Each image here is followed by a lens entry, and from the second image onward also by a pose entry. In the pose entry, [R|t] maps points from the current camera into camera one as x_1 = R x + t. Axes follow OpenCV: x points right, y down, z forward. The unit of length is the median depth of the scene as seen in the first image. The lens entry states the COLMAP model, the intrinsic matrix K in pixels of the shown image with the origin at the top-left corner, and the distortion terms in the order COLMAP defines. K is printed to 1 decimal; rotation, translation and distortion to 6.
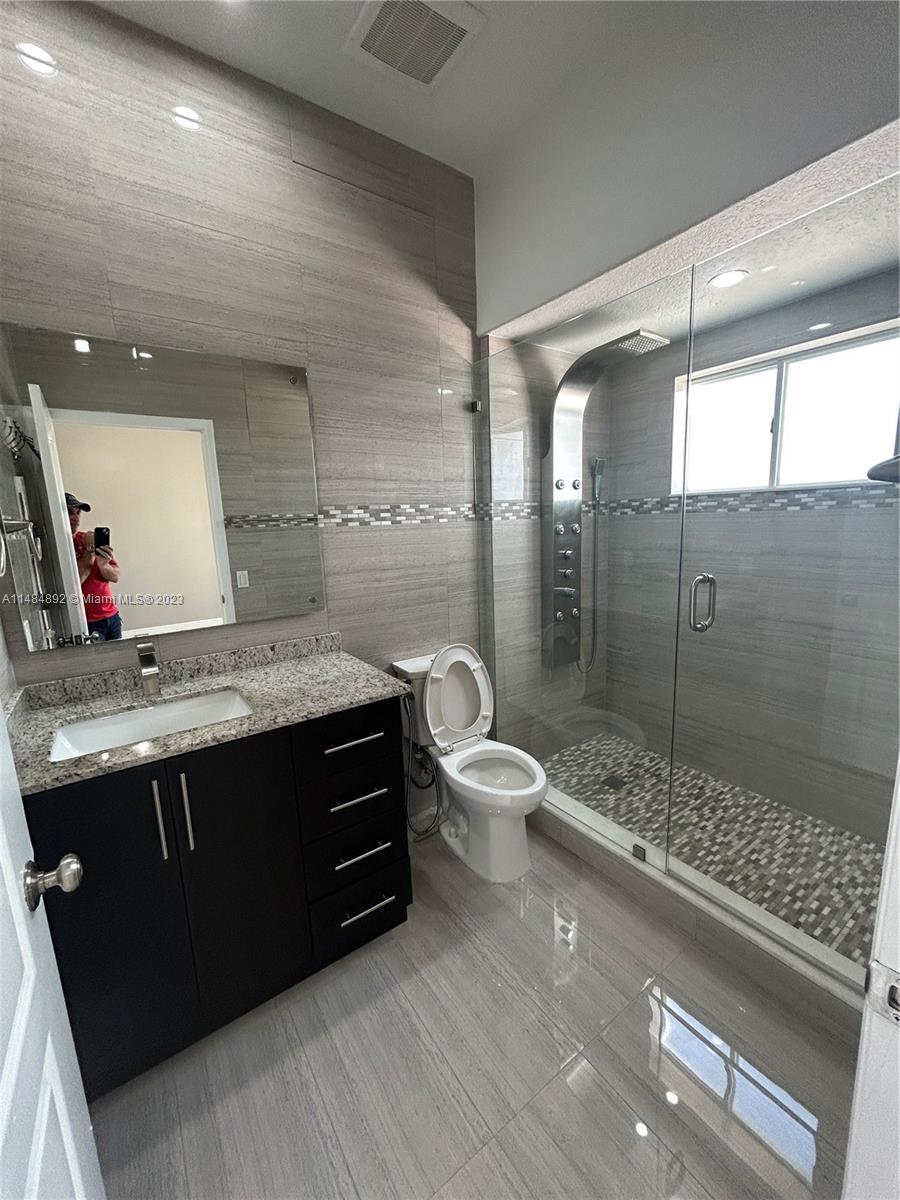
lens RADIAL K [[483.3, 0, 452.9], [0, 483.3, 600.7], [0, 0, 1]] dist [-0.002004, 0.001304]
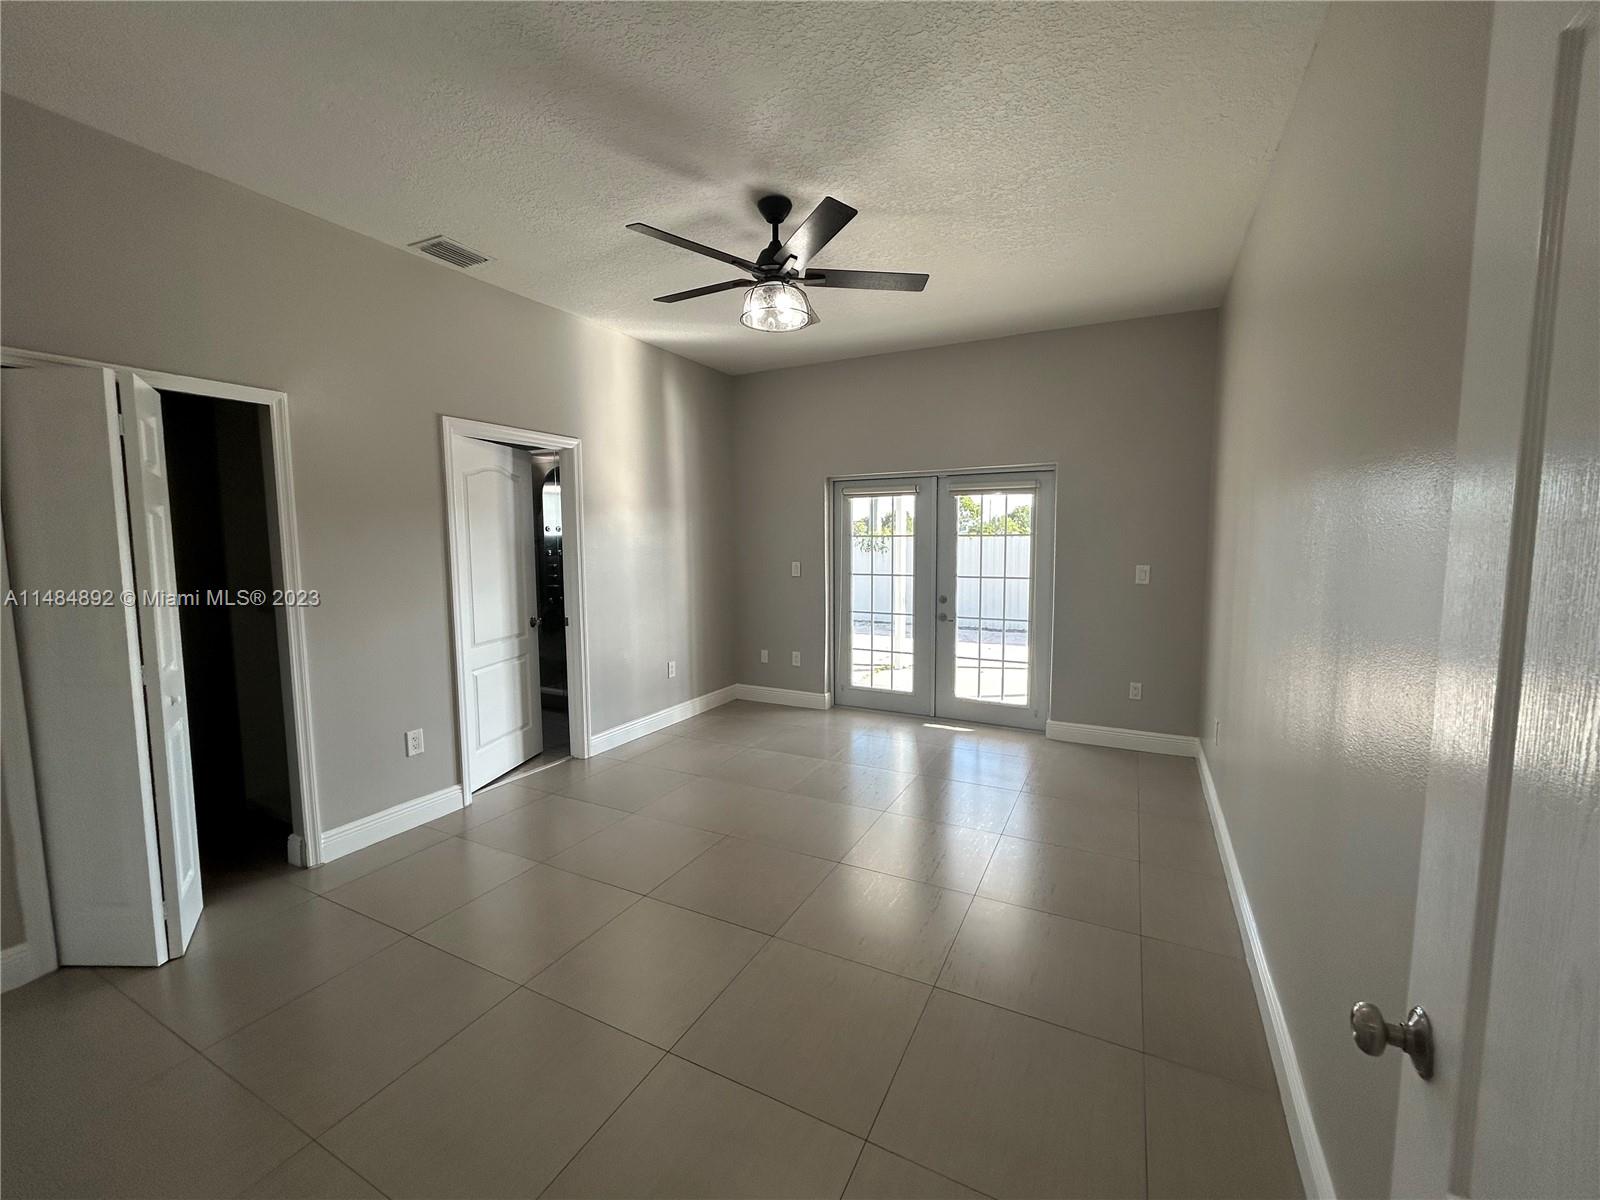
lens RADIAL K [[644.5, 0, 800.1], [0, 644.5, 599.1], [0, 0, 1]] dist [-0.002004, 0.001304]
pose [[0.885517, -0.011176, 0.464472, -0.085469], [0.051488, 0.995913, -0.074199, 0.305848], [-0.461745, 0.089619, 0.882474, -1.868916]]
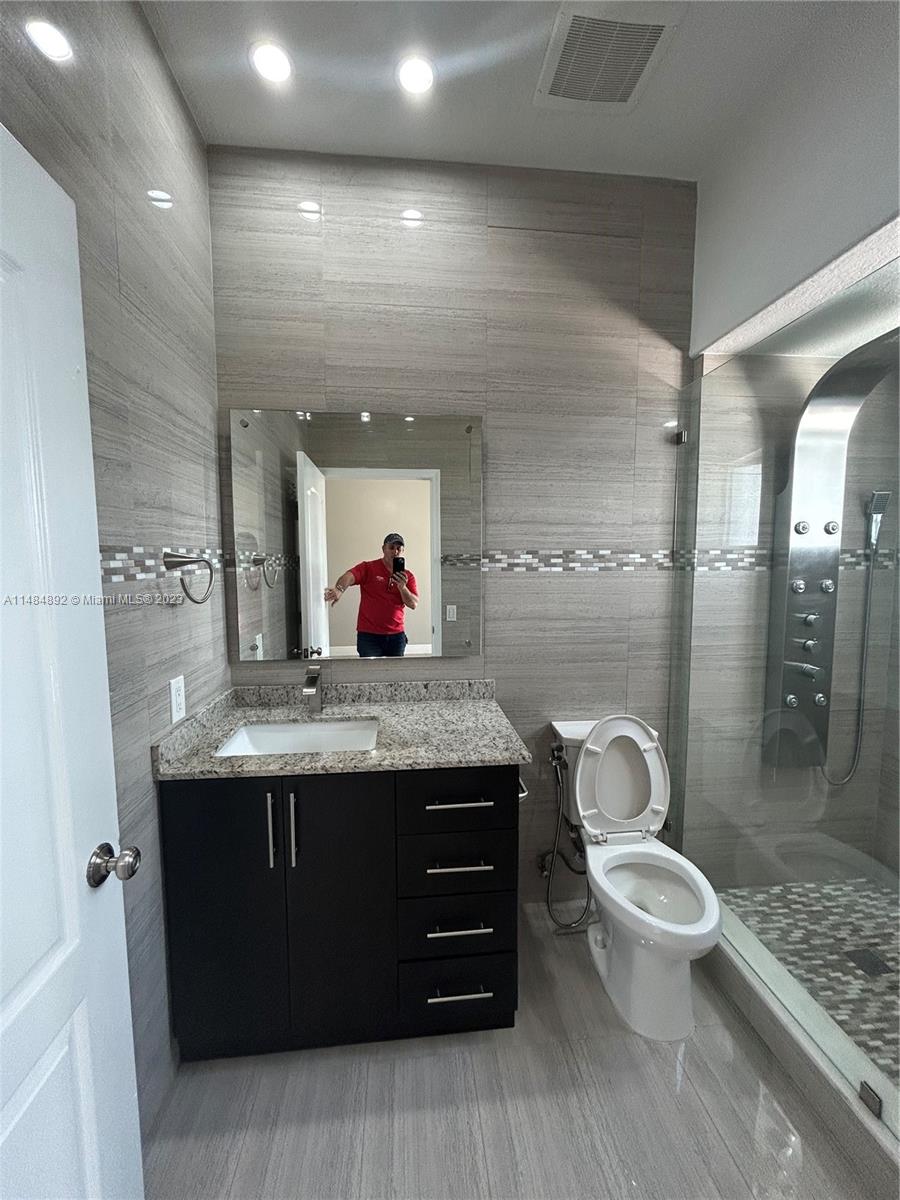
lens RADIAL K [[483.3, 0, 451.6], [0, 483.3, 601.3], [0, 0, 1]] dist [-0.002004, 0.001304]
pose [[0.871438, 0.074962, -0.484744, 0.137778], [-0.111088, 0.992737, -0.046186, -0.034182], [0.477761, 0.094098, 0.873436, 0.098389]]
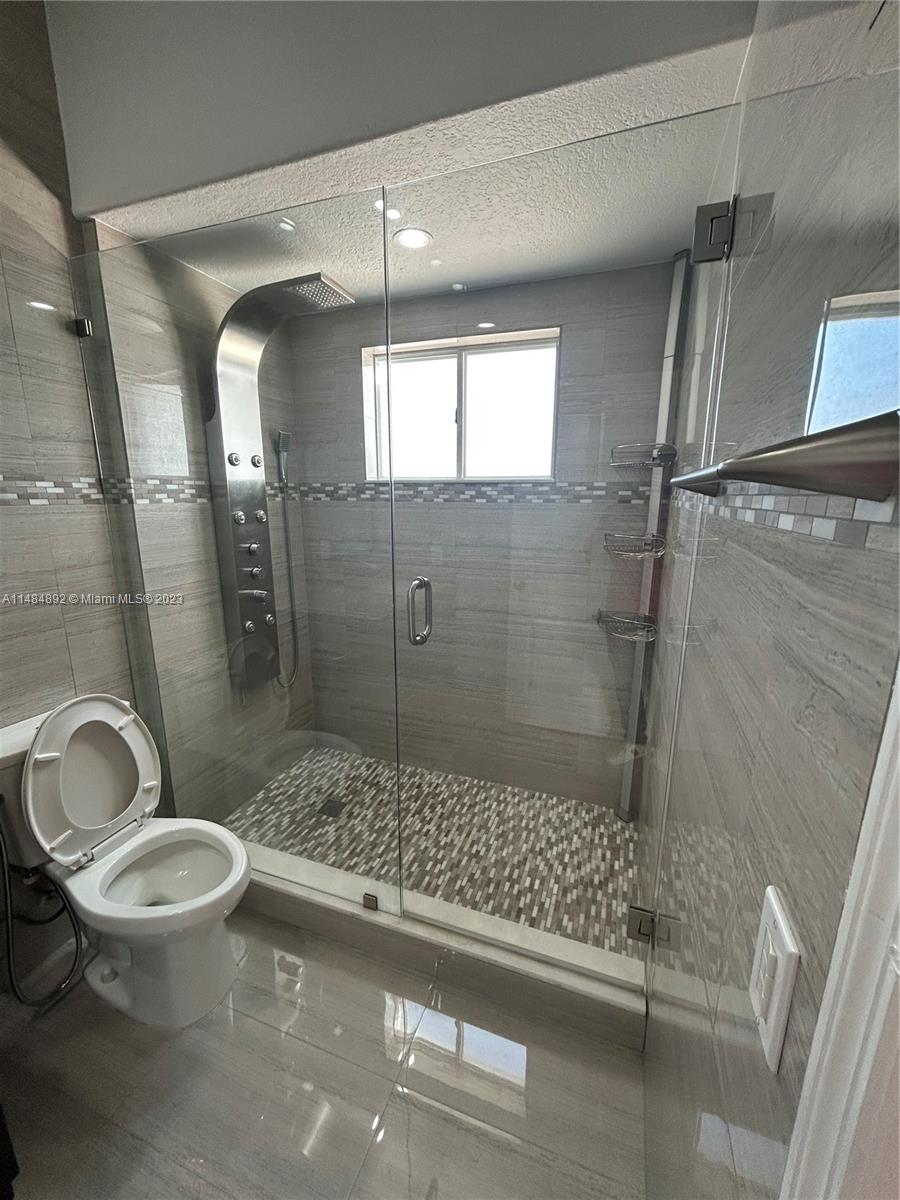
lens RADIAL K [[483.3, 0, 453.6], [0, 483.3, 601.7], [0, 0, 1]] dist [-0.002004, 0.001304]
pose [[0.817618, -0.087888, 0.569014, 0.055994], [0.066146, 0.996076, 0.058805, -0.040882], [-0.571949, -0.010442, 0.820223, 0.186377]]
